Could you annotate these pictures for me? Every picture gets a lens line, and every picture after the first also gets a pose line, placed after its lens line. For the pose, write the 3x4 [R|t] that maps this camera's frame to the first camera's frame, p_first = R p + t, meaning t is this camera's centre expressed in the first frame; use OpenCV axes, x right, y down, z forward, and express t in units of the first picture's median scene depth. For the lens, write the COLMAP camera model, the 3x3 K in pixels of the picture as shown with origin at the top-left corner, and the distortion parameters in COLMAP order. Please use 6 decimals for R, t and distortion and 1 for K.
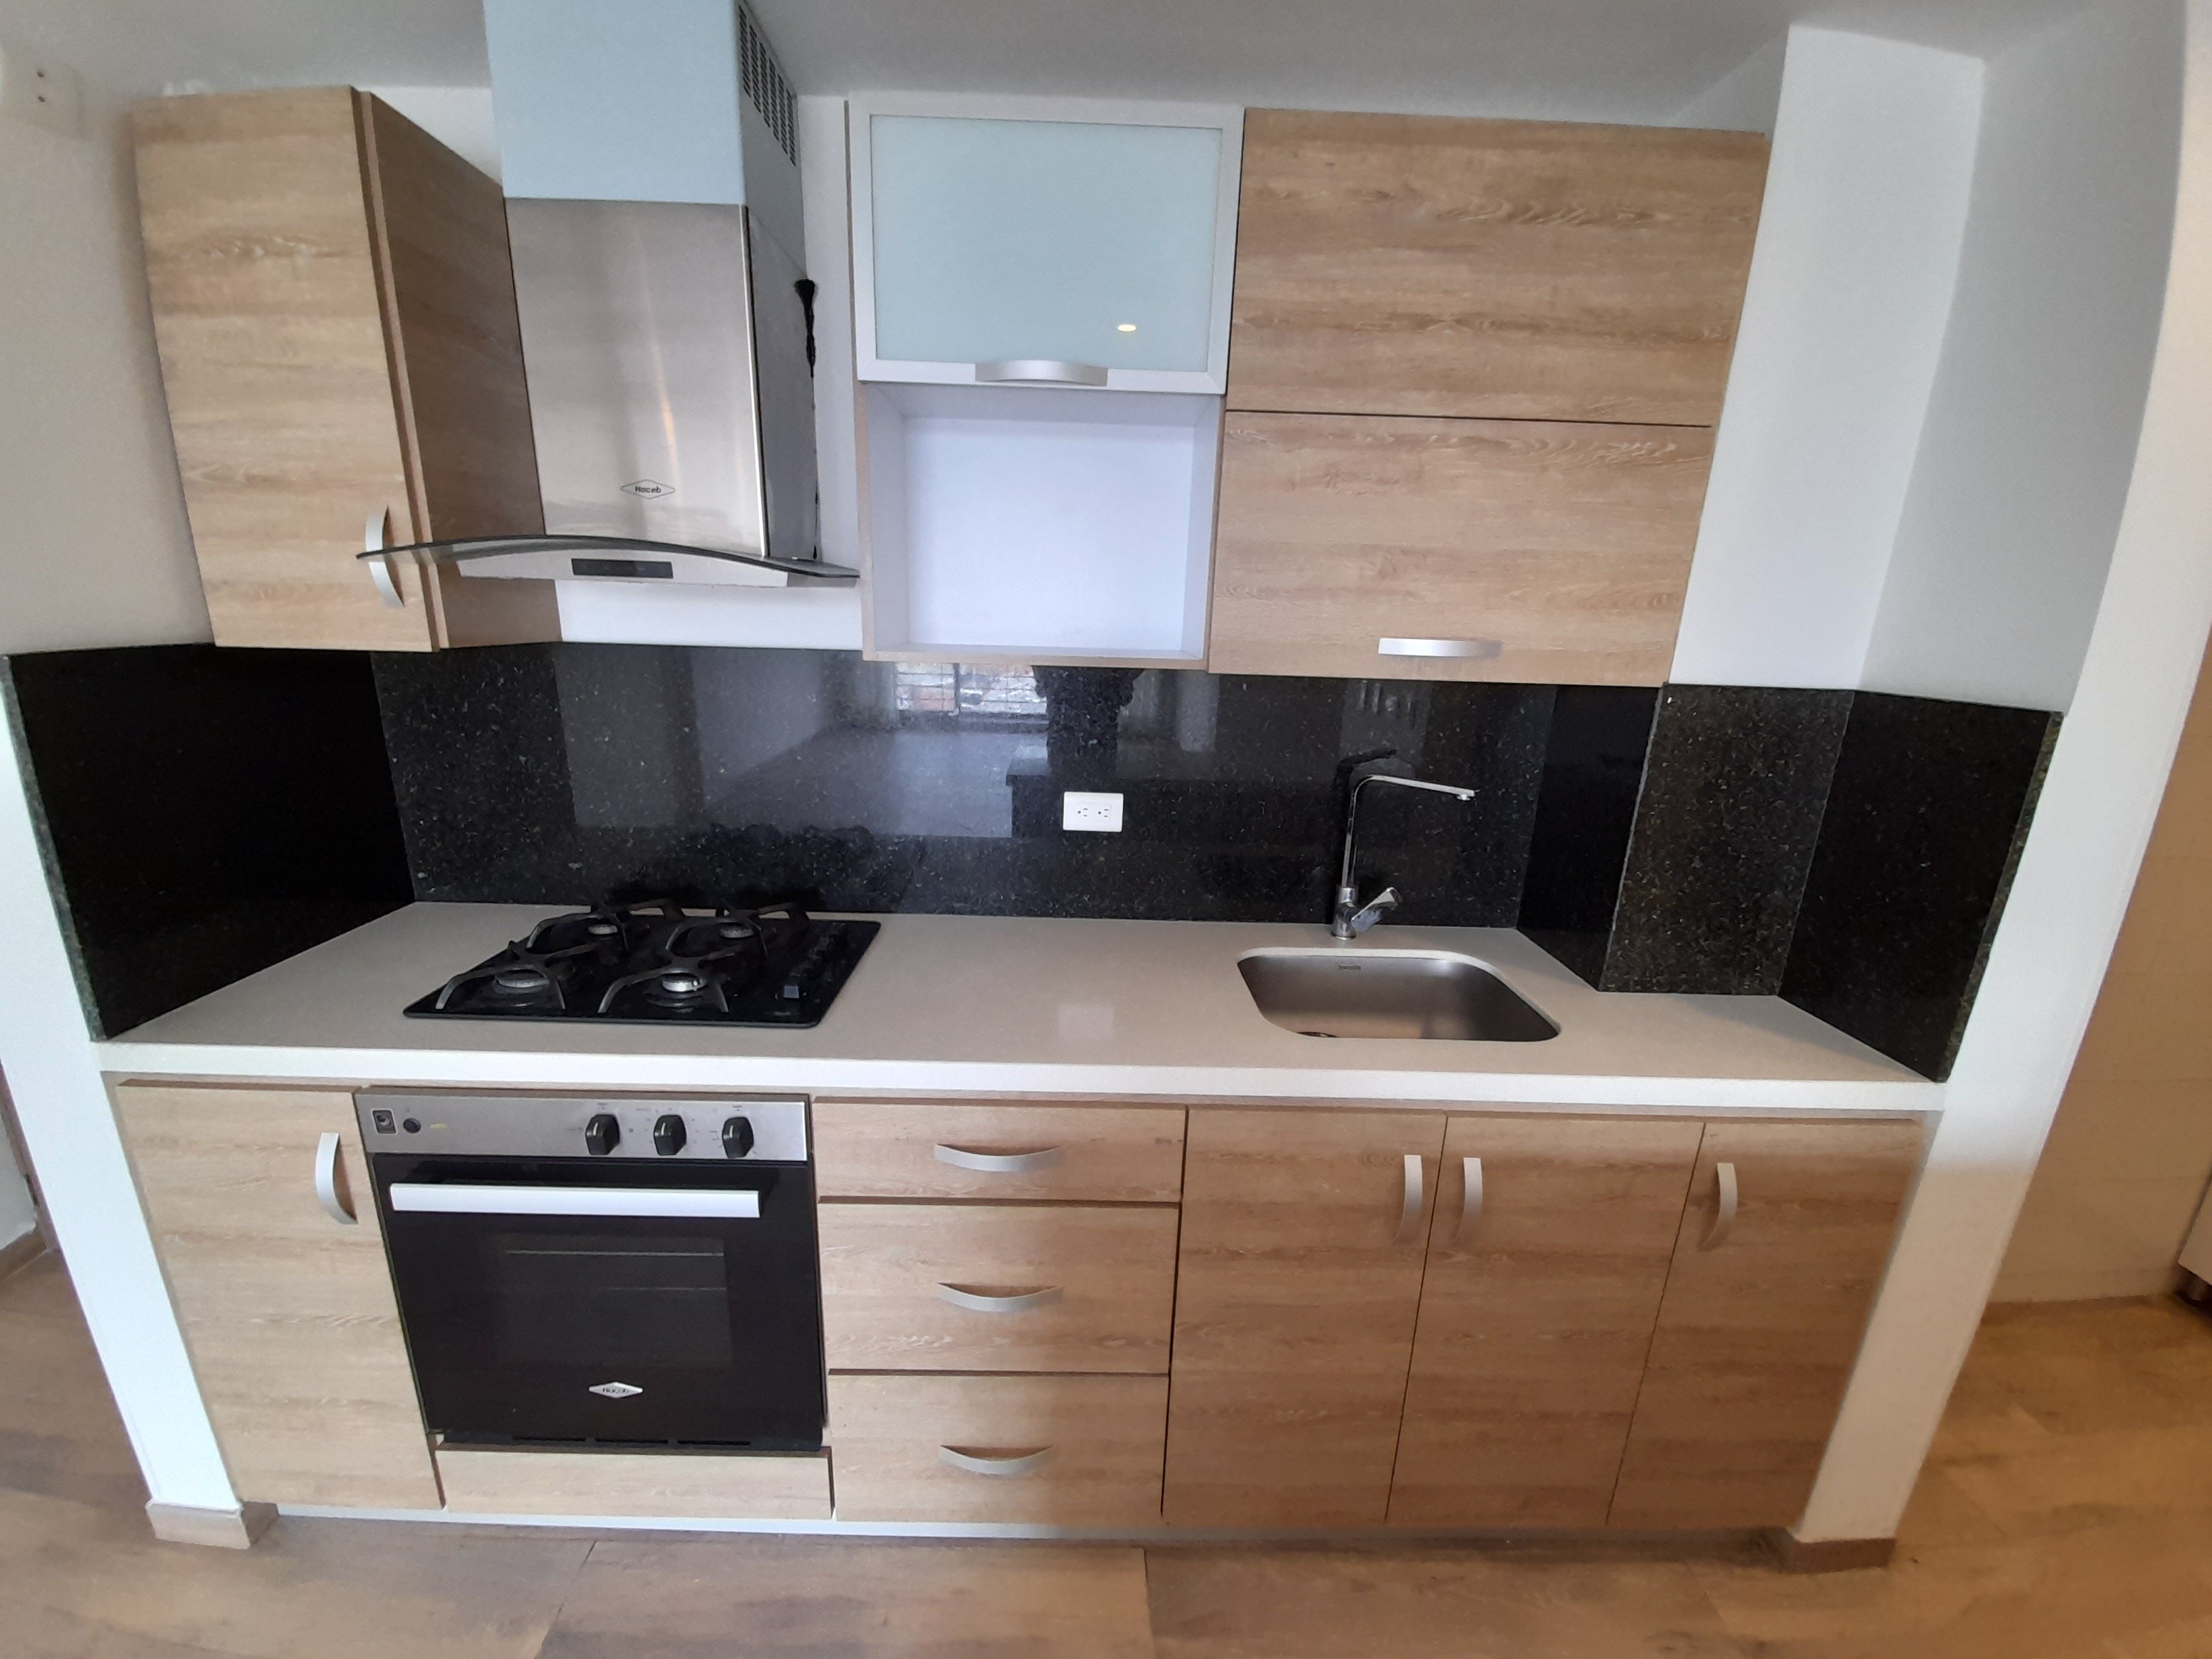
lens RADIAL K [[870.5, 0, 1084.7], [0, 870.5, 841.0], [0, 0, 1]] dist [0.010857, -0.011281]
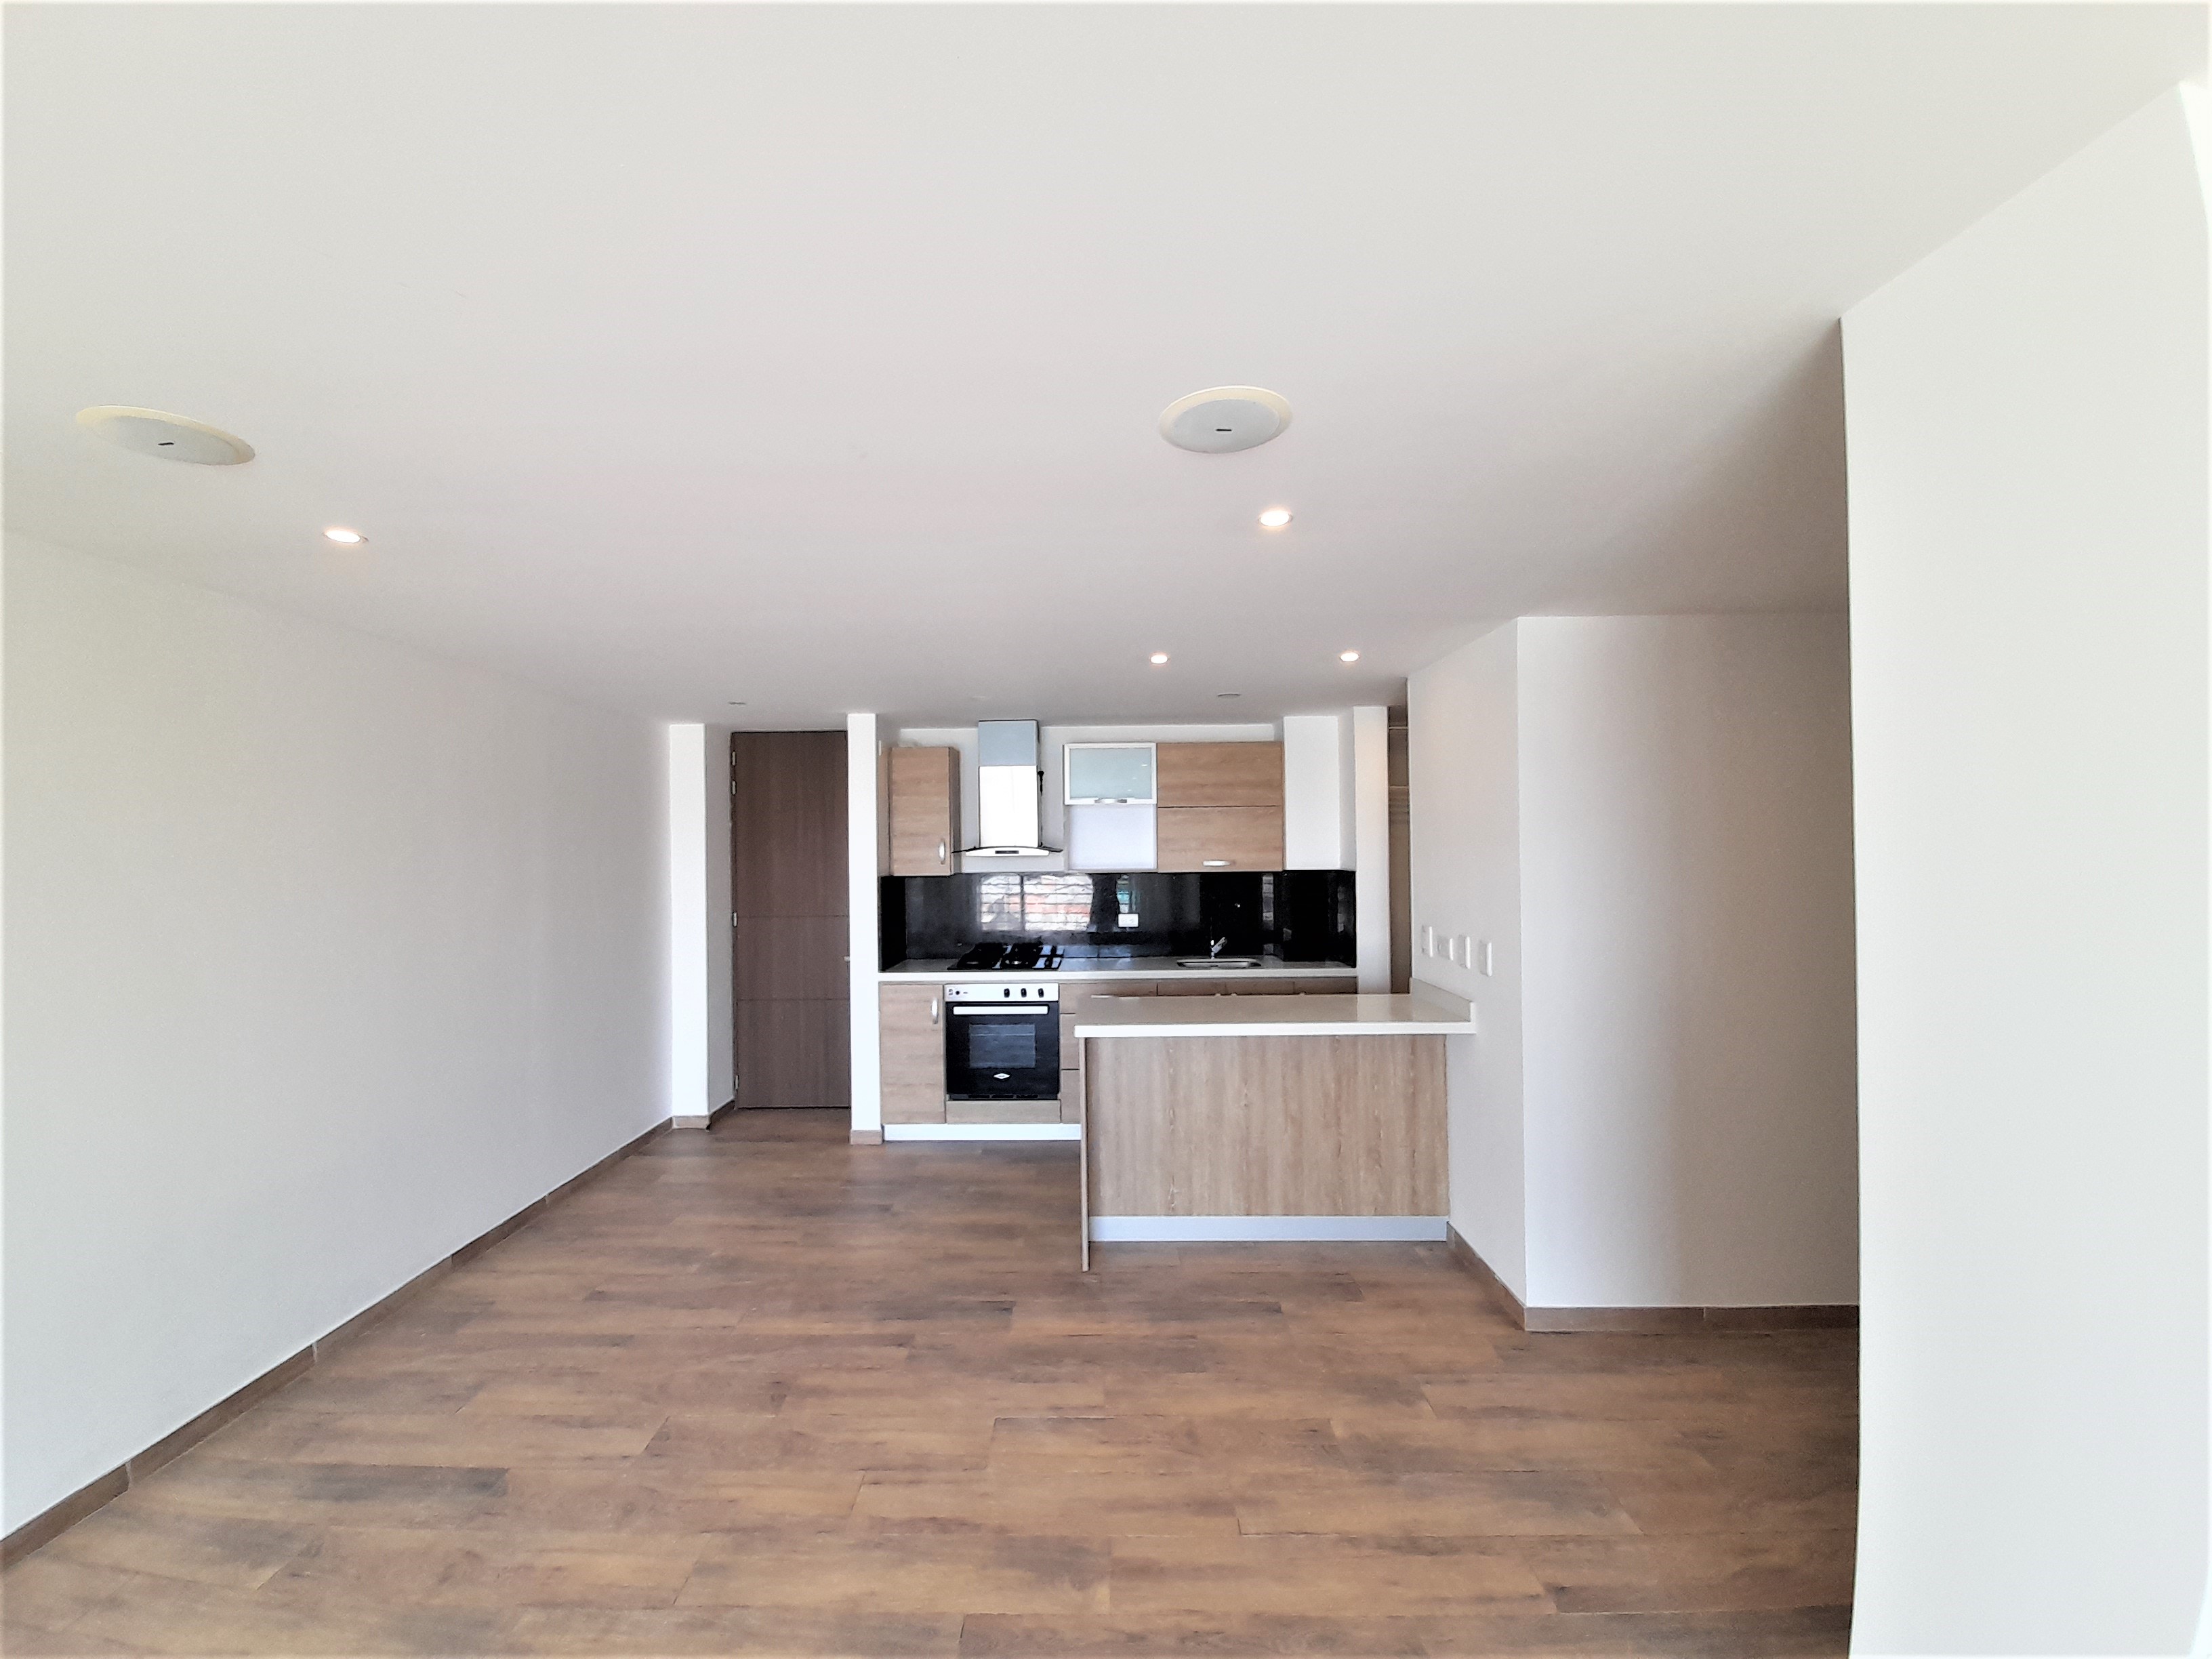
lens RADIAL K [[870.5, 0, 1079.0], [0, 870.5, 842.1], [0, 0, 1]] dist [0.010857, -0.011281]
pose [[0.998644, -0.042039, -0.030709, -0.079907], [0.032326, 0.963096, -0.267208, 0.703884], [0.040809, 0.265853, 0.963149, -2.774473]]
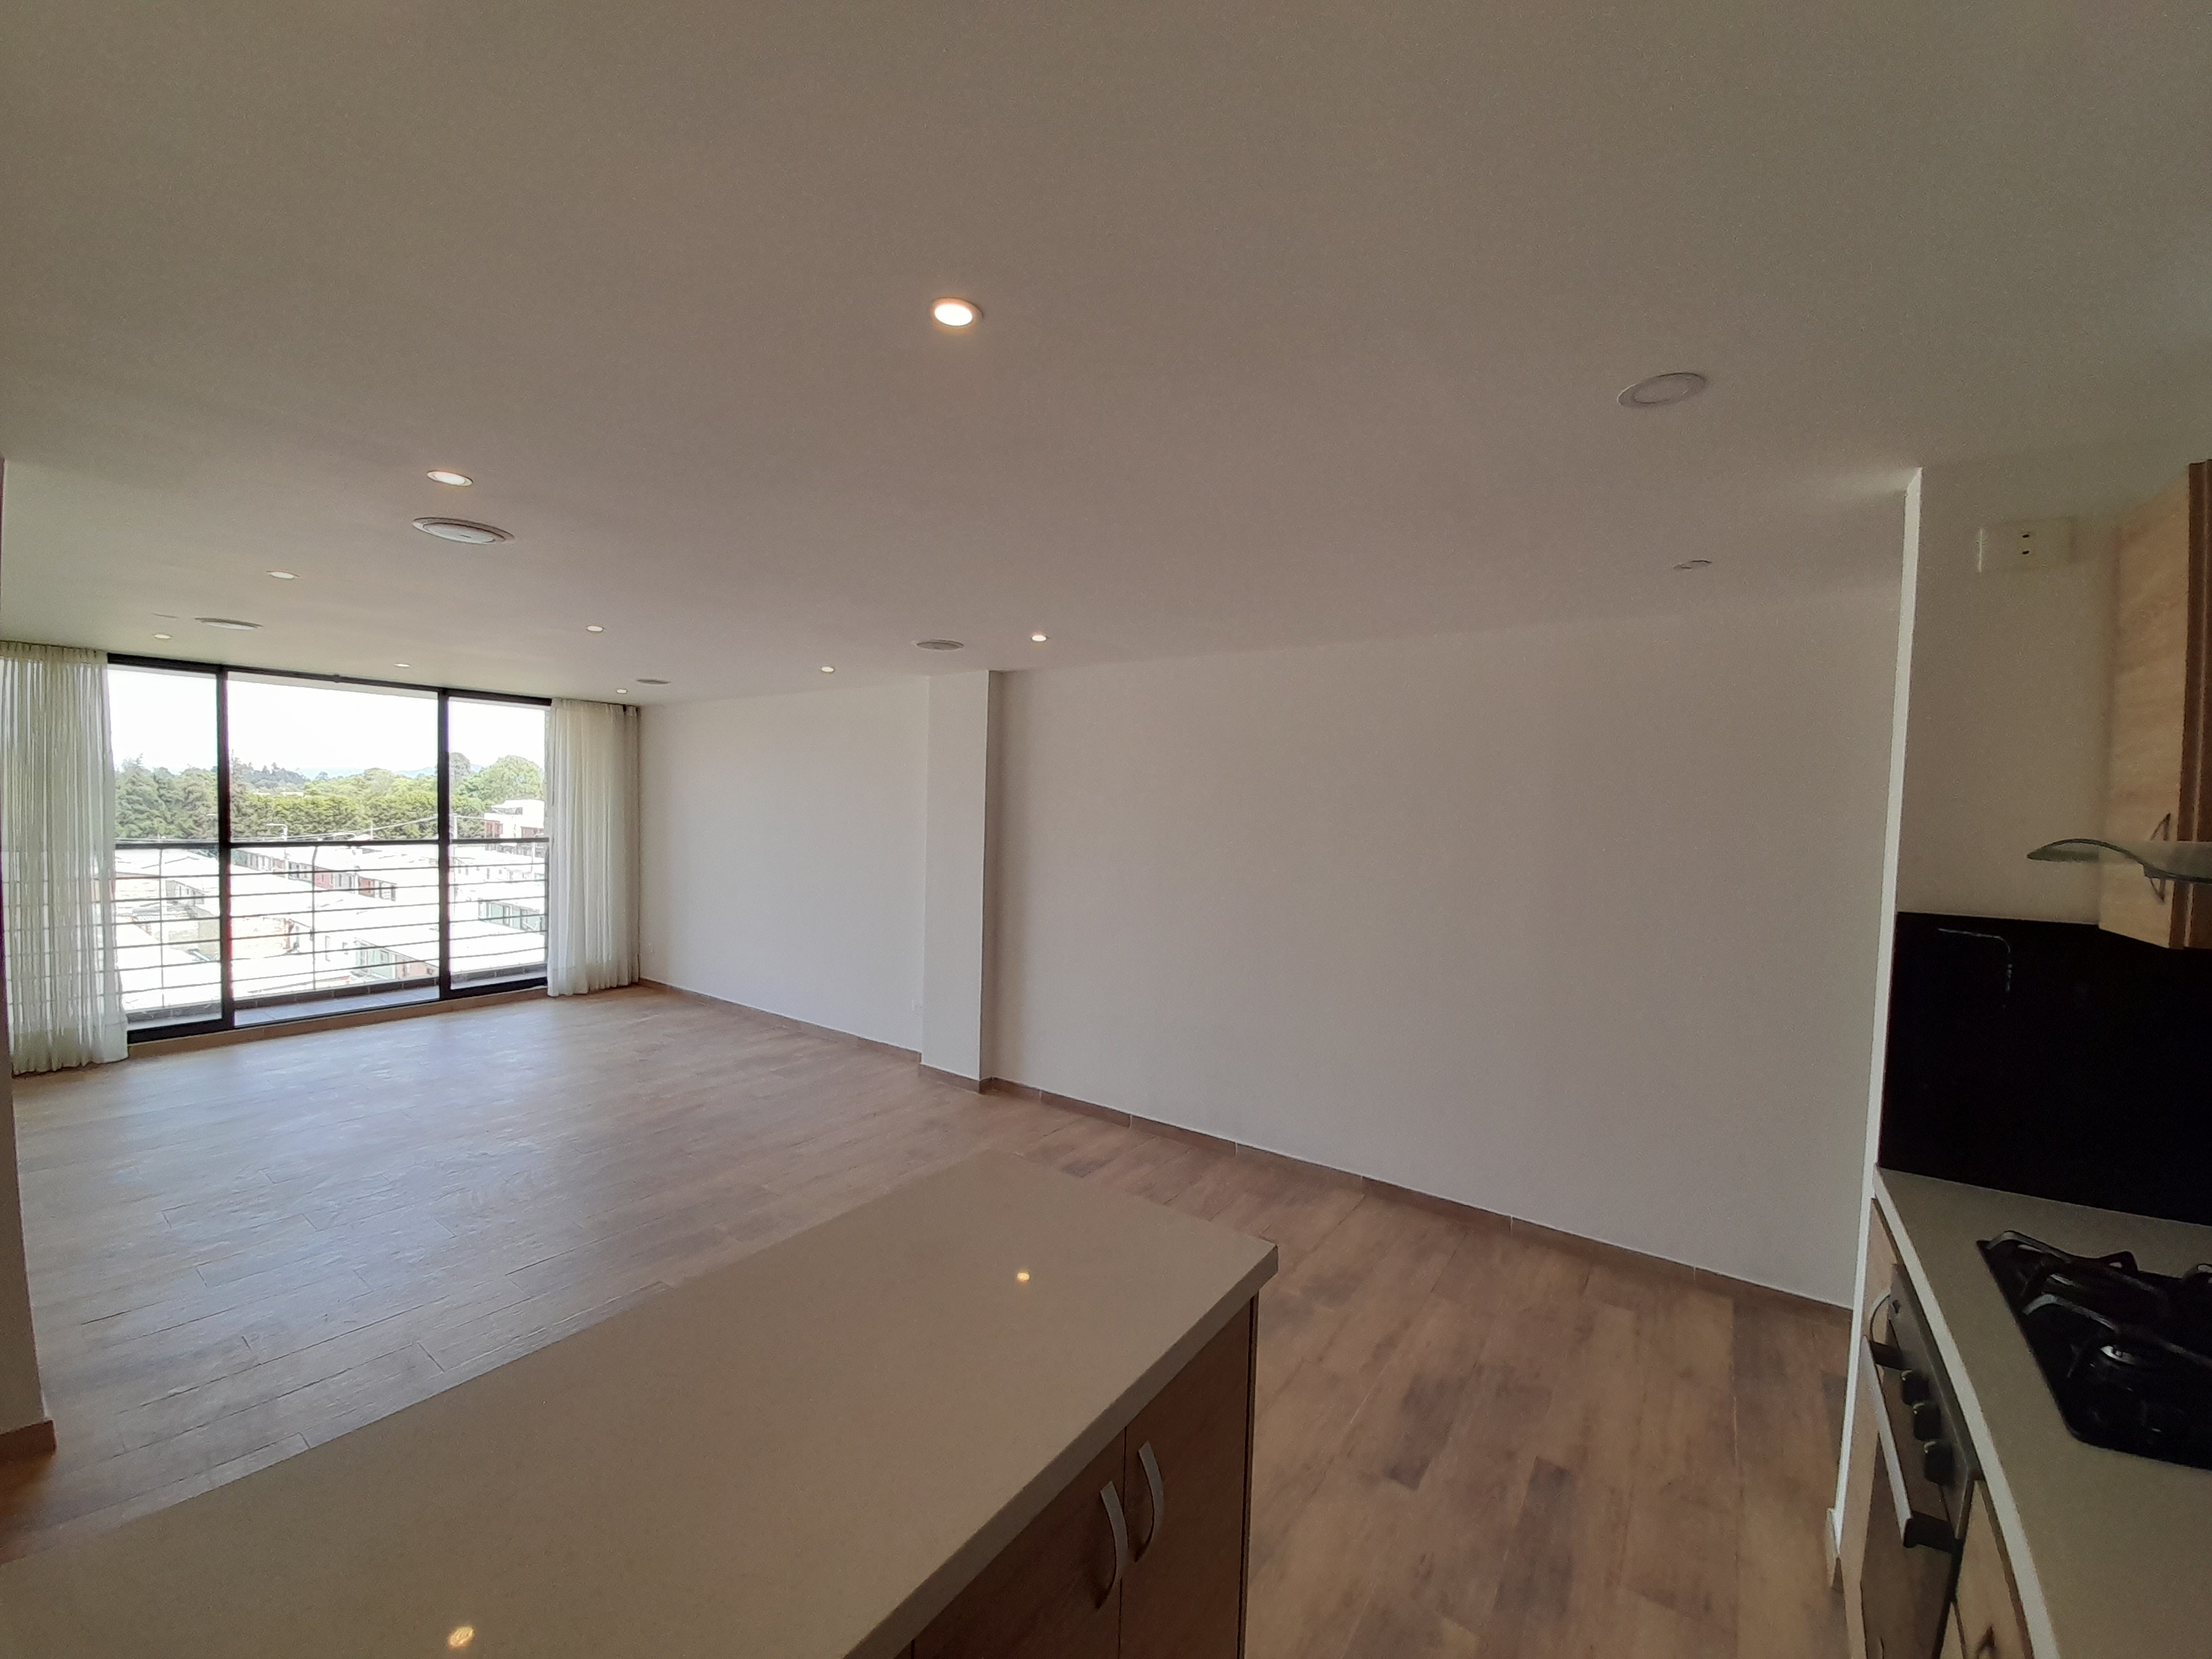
lens RADIAL K [[870.5, 0, 1084.2], [0, 870.5, 828.4], [0, 0, 1]] dist [0.010857, -0.011281]
pose [[-0.595708, -0.024015, -0.802842, 0.847844], [-0.251699, 0.954788, 0.158201, -0.207766], [0.762744, 0.296316, -0.574820, 0.616320]]
